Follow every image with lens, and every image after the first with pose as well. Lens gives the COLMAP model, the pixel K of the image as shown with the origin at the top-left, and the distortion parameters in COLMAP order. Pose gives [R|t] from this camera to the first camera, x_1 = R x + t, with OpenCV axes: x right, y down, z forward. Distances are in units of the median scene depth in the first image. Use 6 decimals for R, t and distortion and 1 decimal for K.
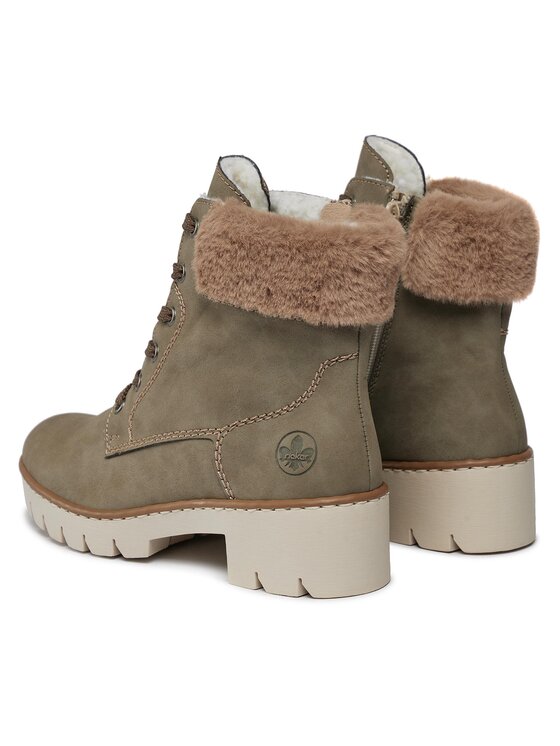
lens RADIAL K [[2173.4, 0, 280.1], [0, 2173.4, 349.3], [0, 0, 1]] dist [0.943077, 0.028177]
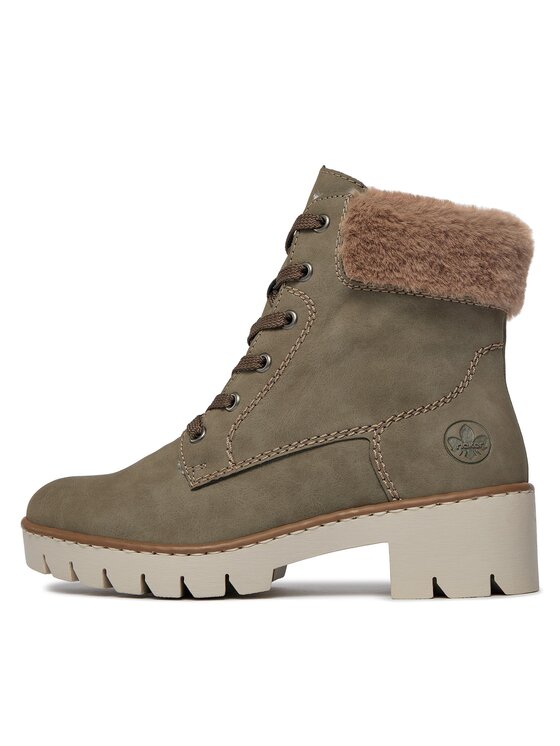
lens RADIAL K [[1046.4, 0, 311.0], [0, 1046.4, 371.6], [0, 0, 1]] dist [0.088380, -0.007322]
pose [[0.803259, 0.067416, 0.591802, -0.316452], [0.114878, 0.957384, -0.264987, 0.130342], [-0.584446, 0.280838, 0.761283, 0.679555]]
